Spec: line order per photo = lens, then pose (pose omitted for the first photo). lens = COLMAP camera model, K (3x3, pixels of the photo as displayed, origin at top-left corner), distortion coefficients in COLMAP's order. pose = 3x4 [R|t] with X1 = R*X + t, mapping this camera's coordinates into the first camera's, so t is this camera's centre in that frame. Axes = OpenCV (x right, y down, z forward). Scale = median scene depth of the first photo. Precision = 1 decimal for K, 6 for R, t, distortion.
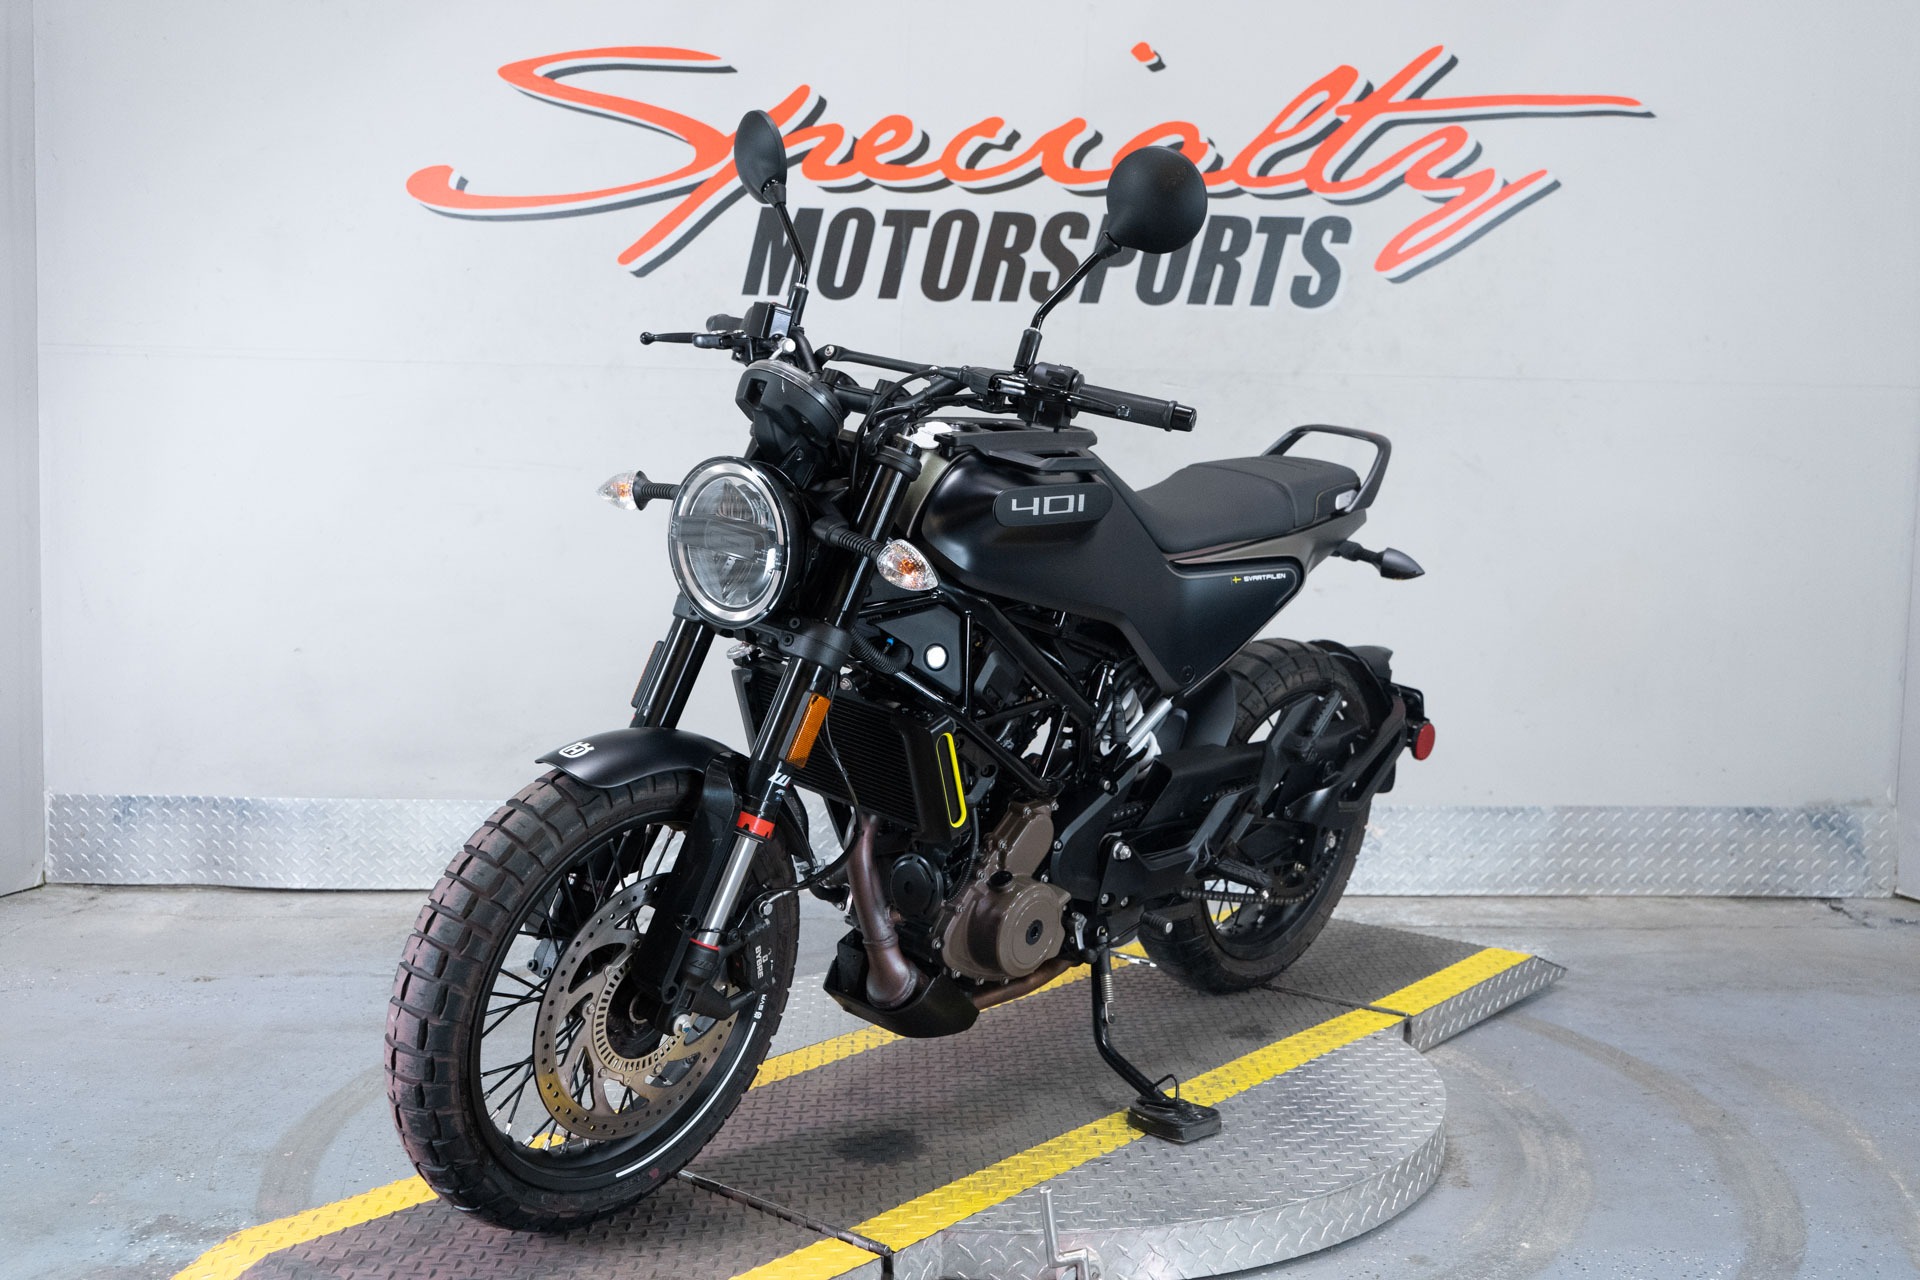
lens RADIAL K [[1945.8, 0, 960.0], [0, 1945.8, 640.0], [0, 0, 1]] dist [0.002209, 0.010593]
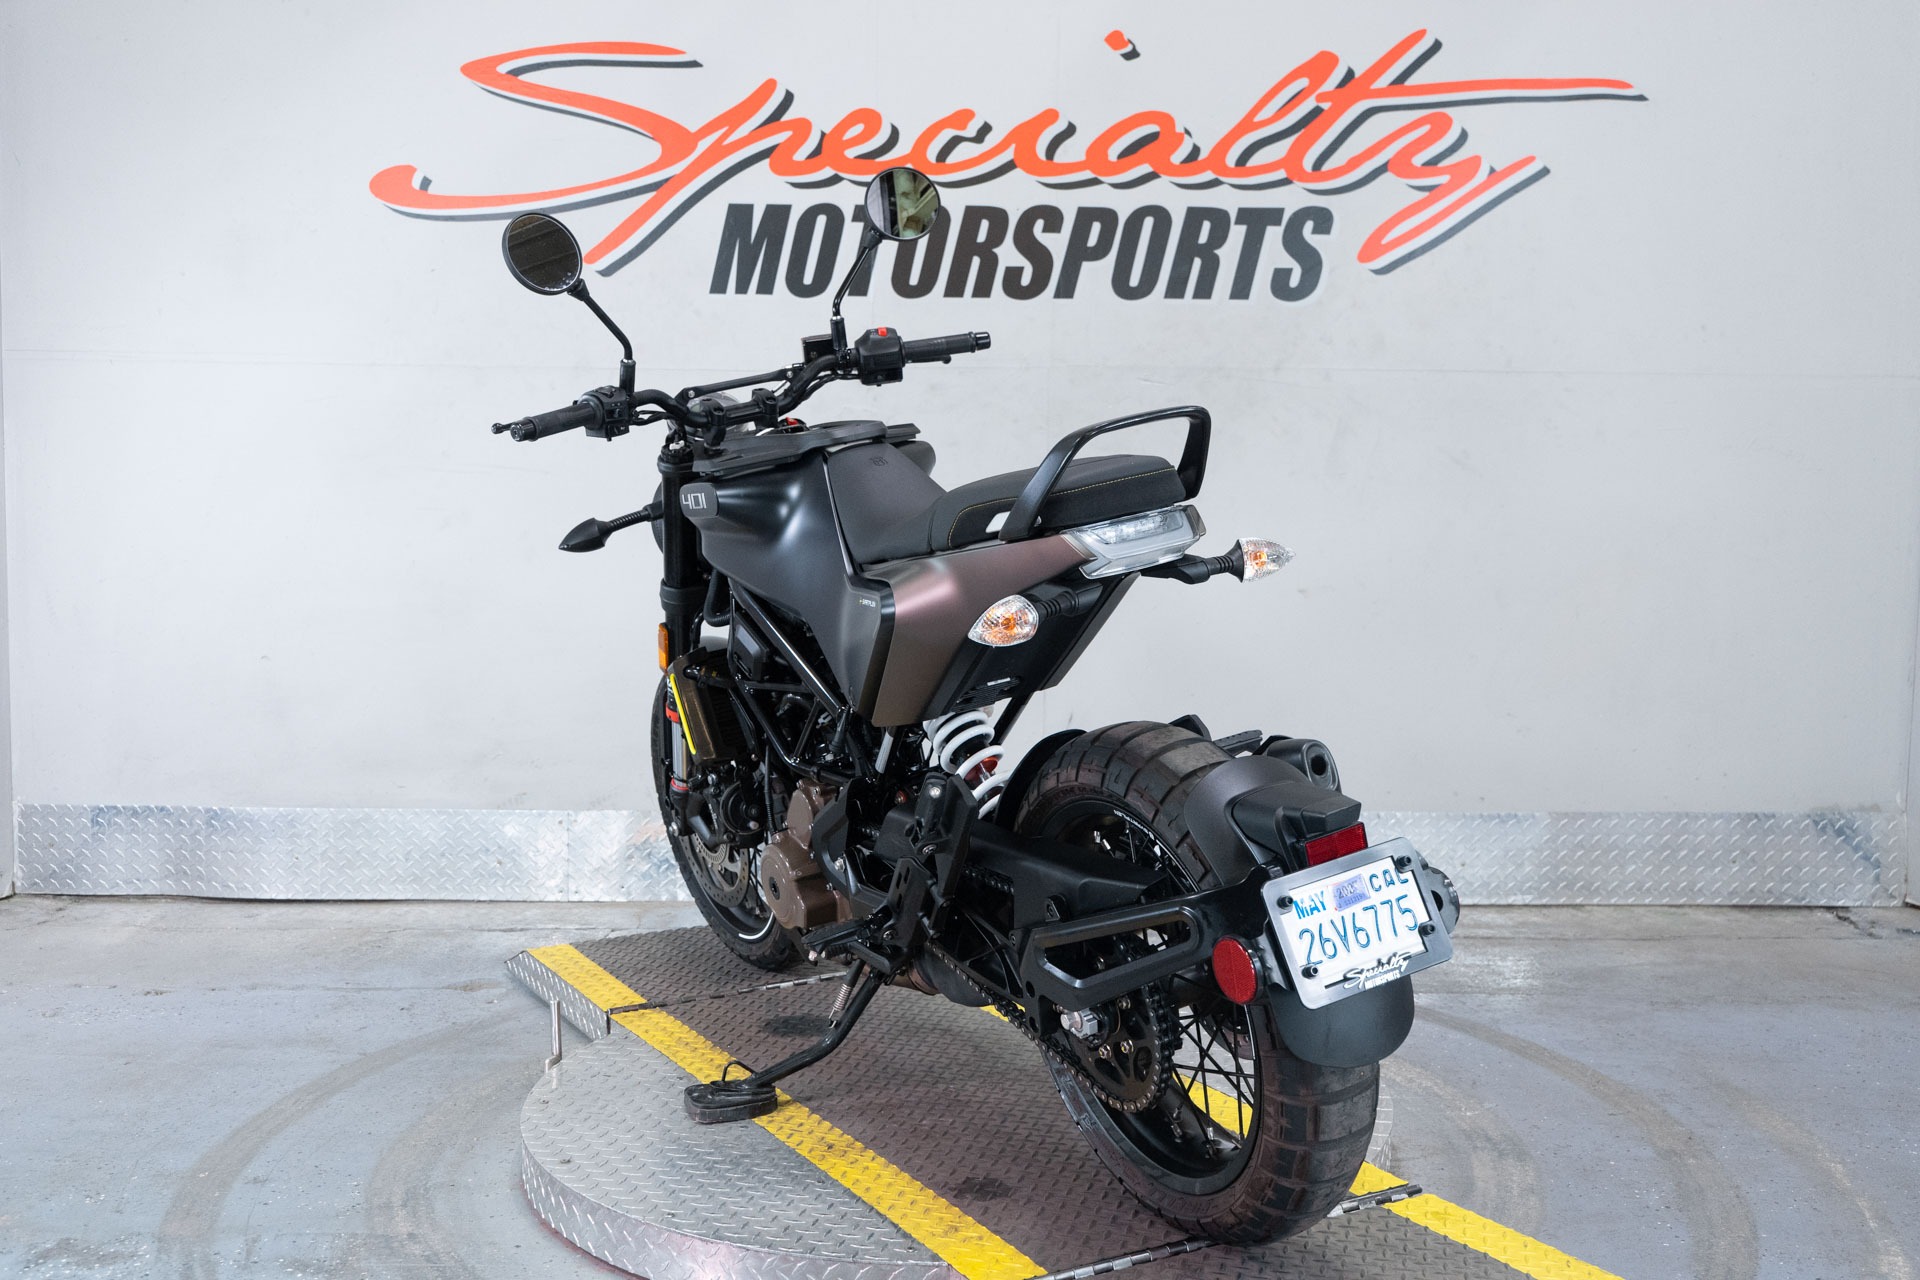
lens RADIAL K [[1961.7, 0, 960.0], [0, 1961.7, 640.0], [0, 0, 1]] dist [0.005077, 0.008384]
pose [[0.999573, -0.005011, -0.028796, 0.042073], [0.005021, 0.999987, 0.000270, -0.002311], [0.028794, -0.000415, 0.999585, 0.014687]]
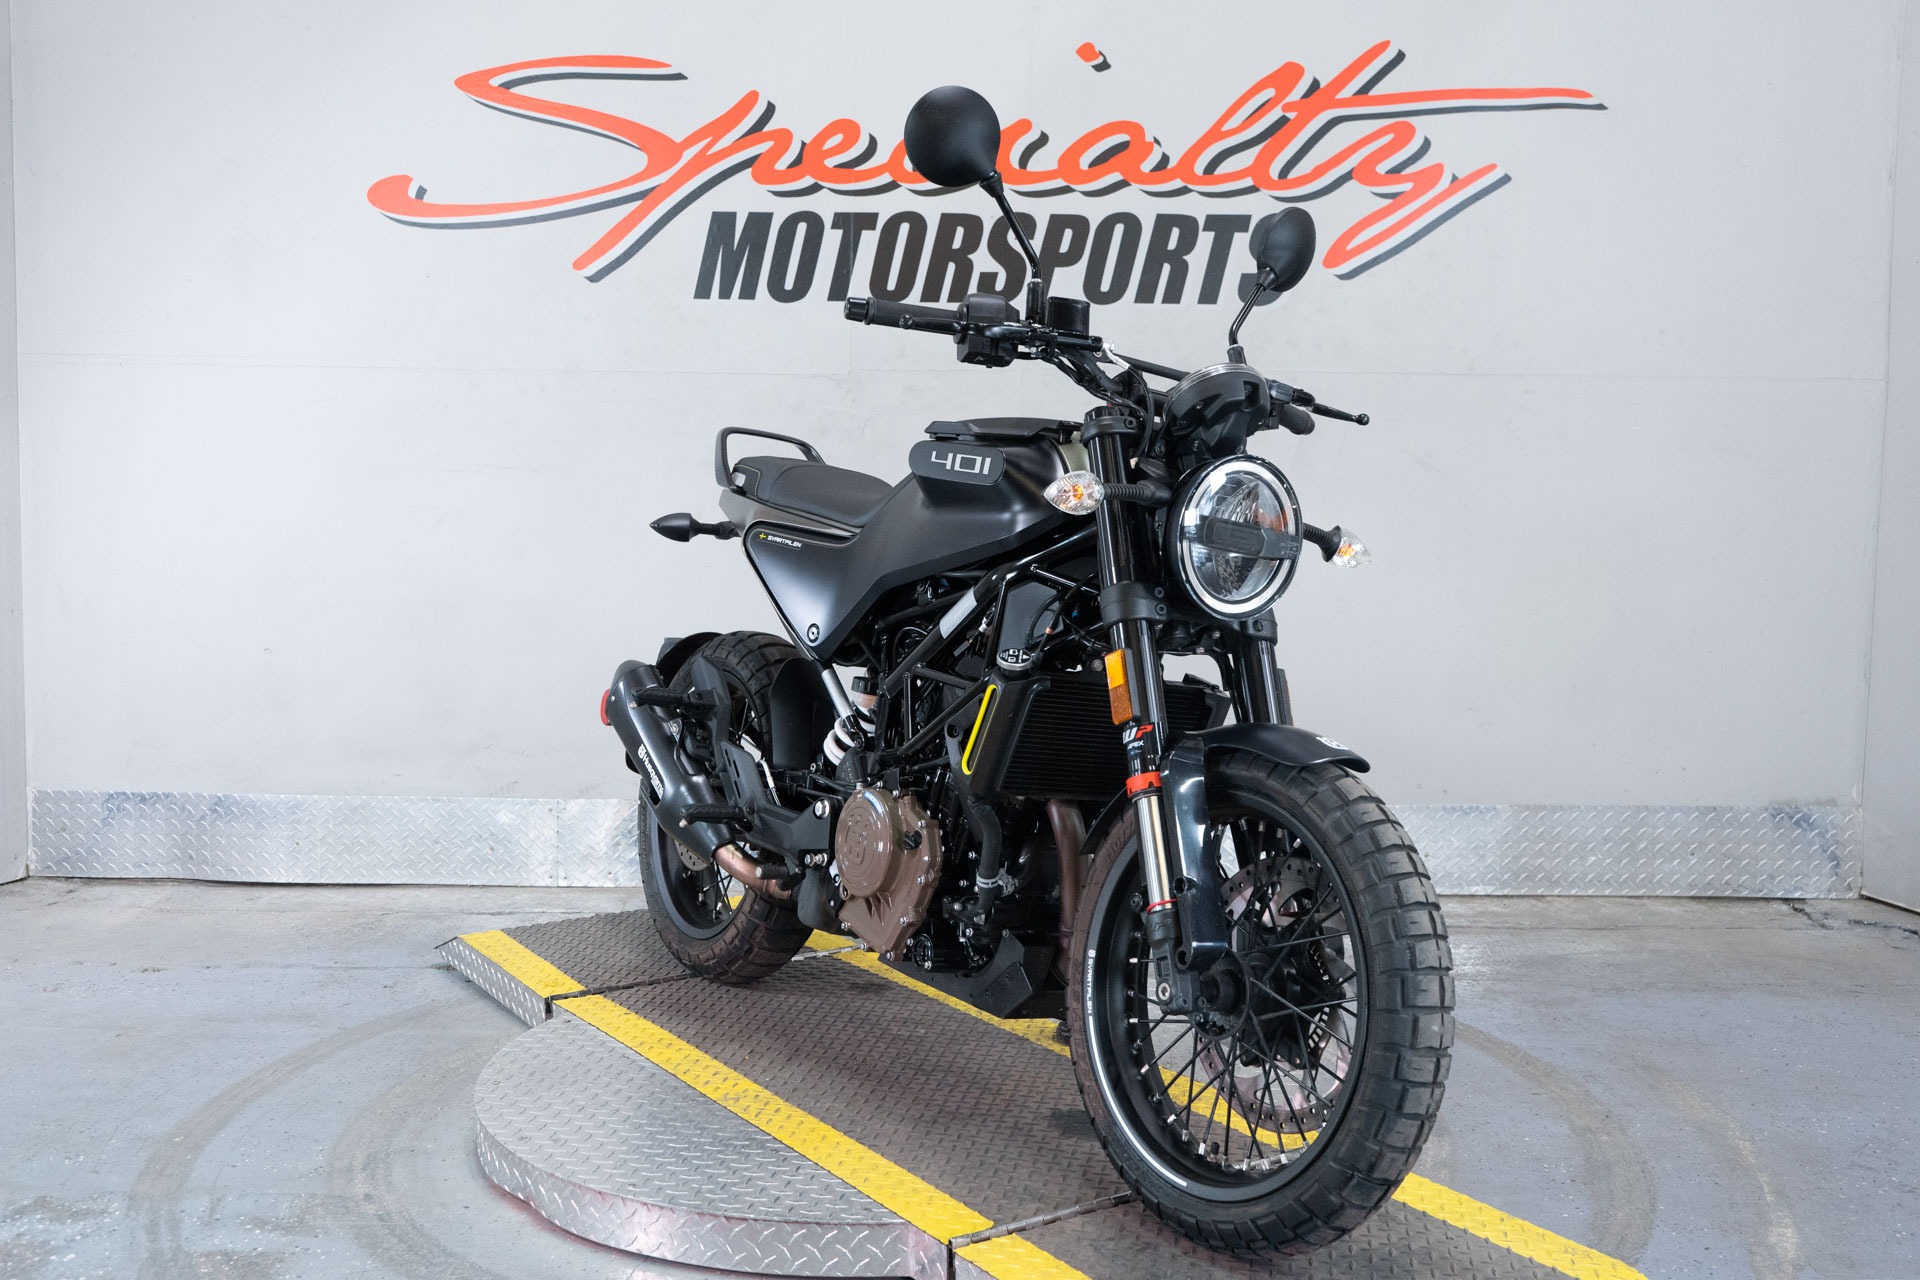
lens RADIAL K [[1945.8, 0, 960.0], [0, 1945.8, 640.0], [0, 0, 1]] dist [0.002209, 0.010593]
pose [[0.998730, -0.002059, -0.050350, 0.077497], [0.002092, 0.999998, 0.000617, 0.000063], [0.050348, -0.000721, 0.998731, -0.005324]]
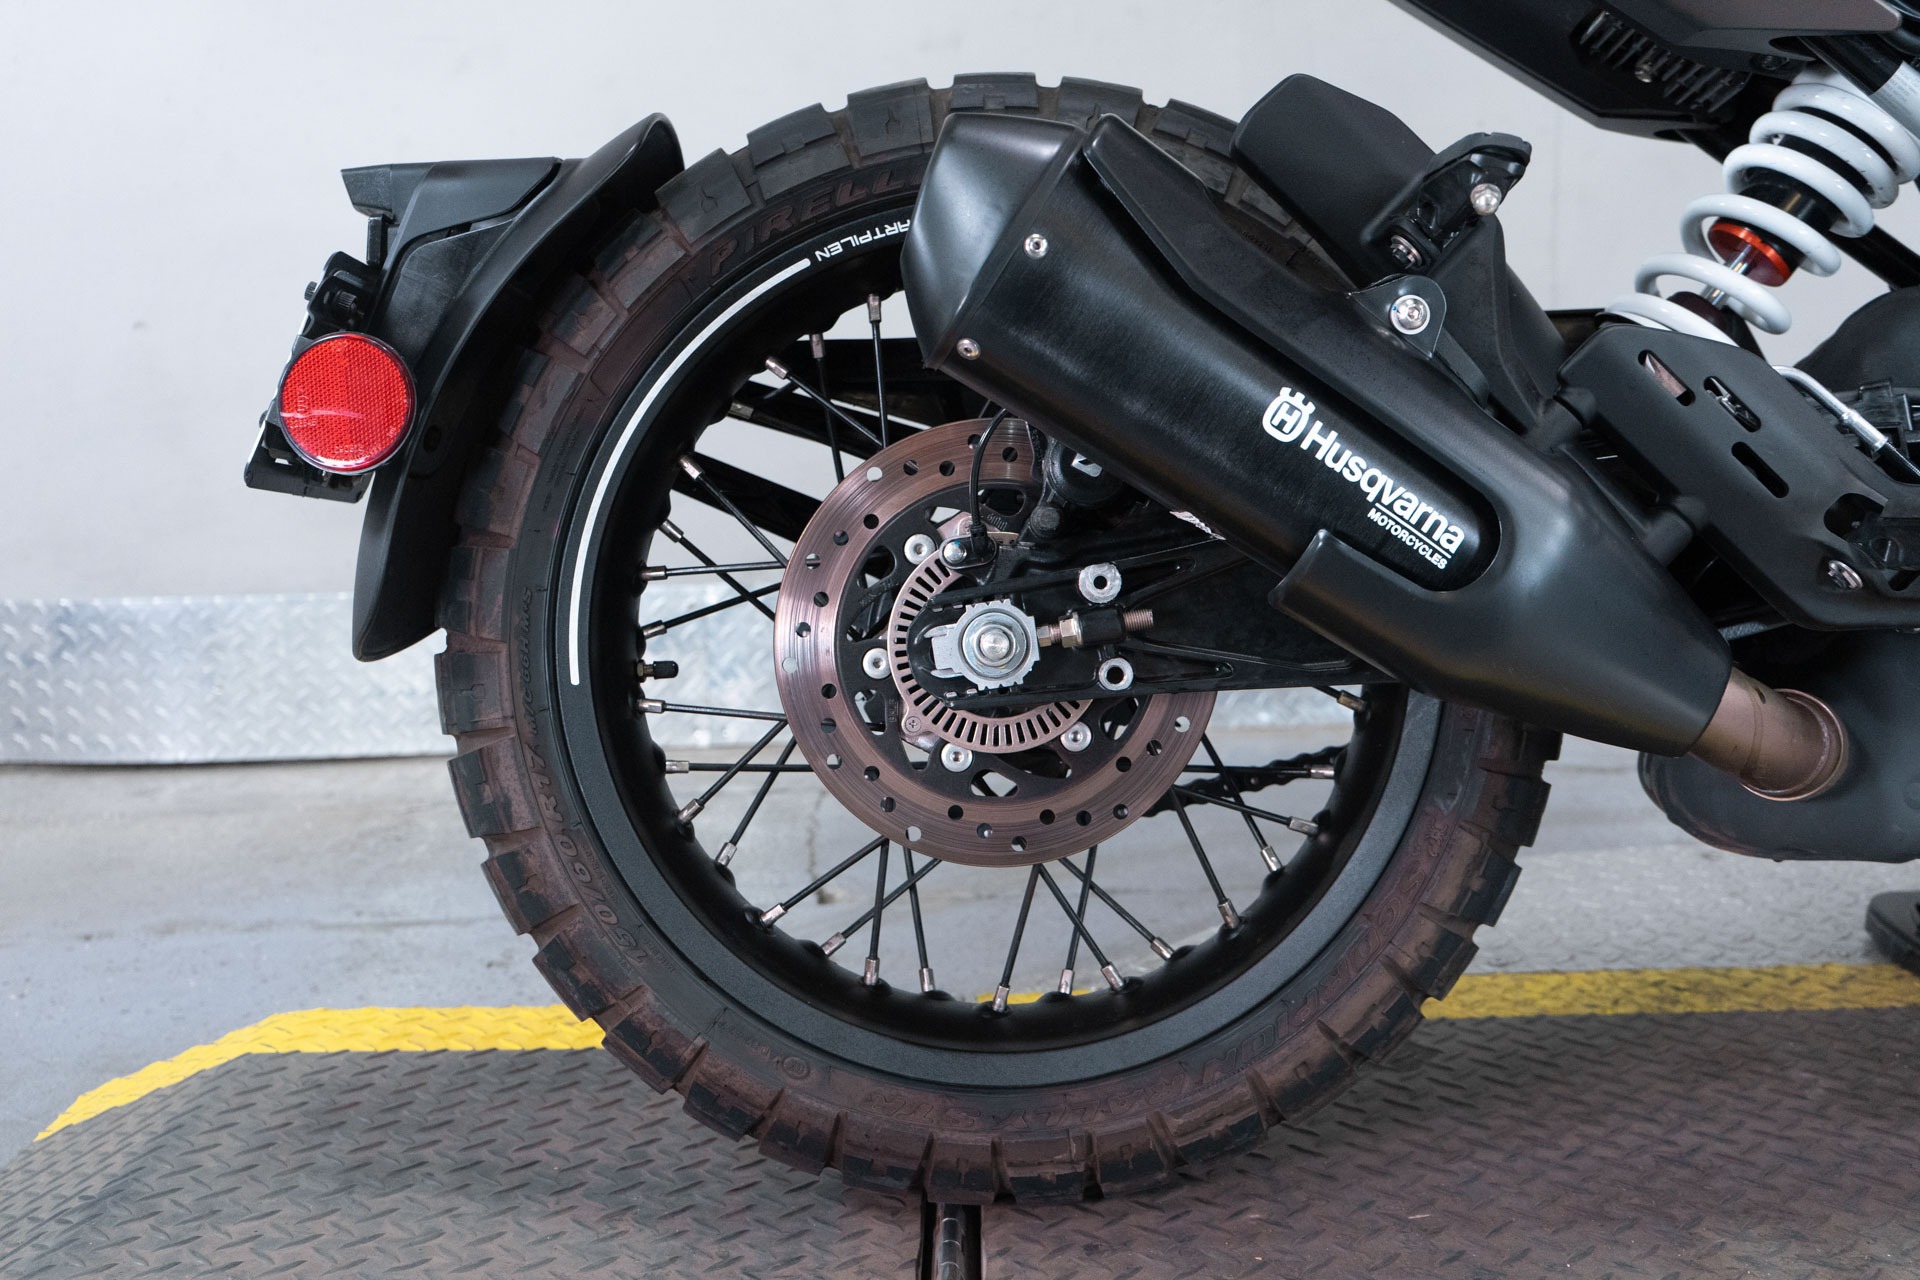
lens RADIAL K [[2141.9, 0, 960.0], [0, 2141.9, 640.0], [0, 0, 1]] dist [0.010205, 0.001902]
pose [[0.999270, -0.037467, 0.007468, -0.123111], [0.036815, 0.996595, 0.073772, 0.058185], [-0.010206, -0.073444, 0.997247, 0.405813]]
